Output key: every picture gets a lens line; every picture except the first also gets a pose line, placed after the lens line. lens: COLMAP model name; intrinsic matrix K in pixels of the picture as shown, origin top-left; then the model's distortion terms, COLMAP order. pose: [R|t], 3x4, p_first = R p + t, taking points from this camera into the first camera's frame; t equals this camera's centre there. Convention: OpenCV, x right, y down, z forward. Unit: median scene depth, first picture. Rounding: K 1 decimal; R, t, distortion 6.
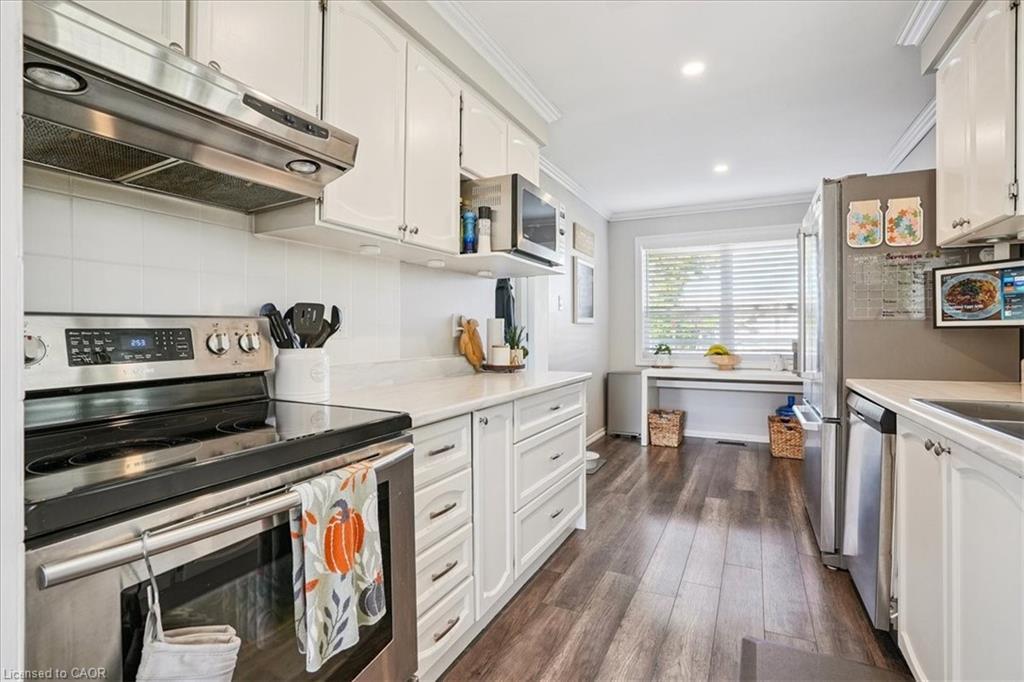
lens RADIAL K [[480.3, 0, 511.0], [0, 480.3, 333.8], [0, 0, 1]] dist [-0.052680, 0.018117]
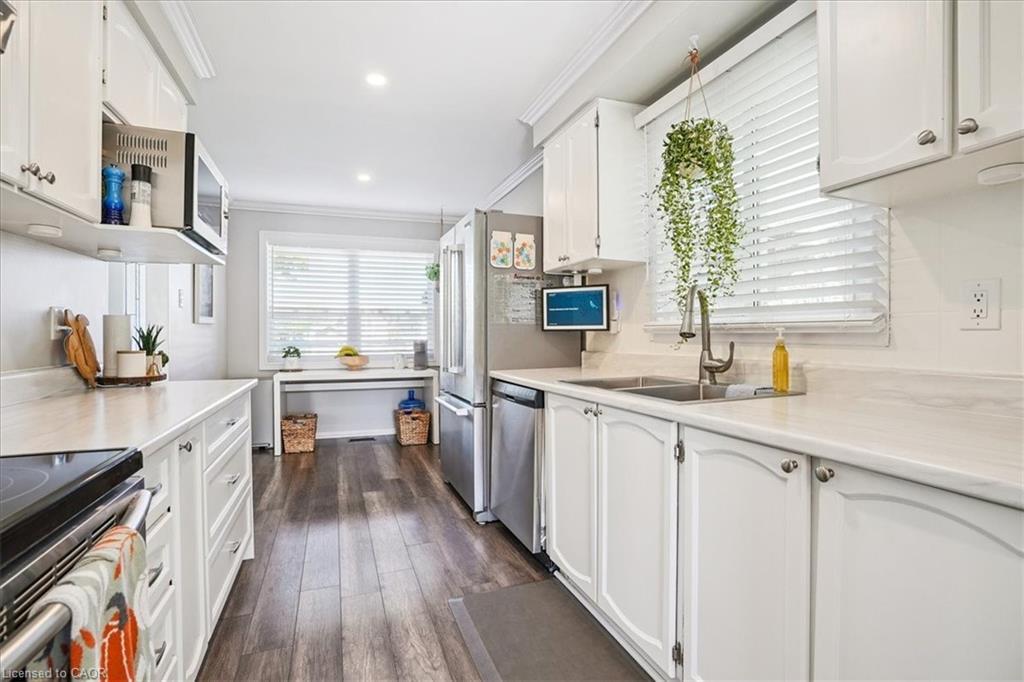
lens RADIAL K [[480.3, 0, 507.9], [0, 480.3, 338.1], [0, 0, 1]] dist [-0.052680, 0.018117]
pose [[0.684995, -0.005004, 0.728530, -0.153791], [0.002101, 0.999986, 0.004893, 0.001803], [-0.728544, -0.001821, 0.684996, 0.066452]]
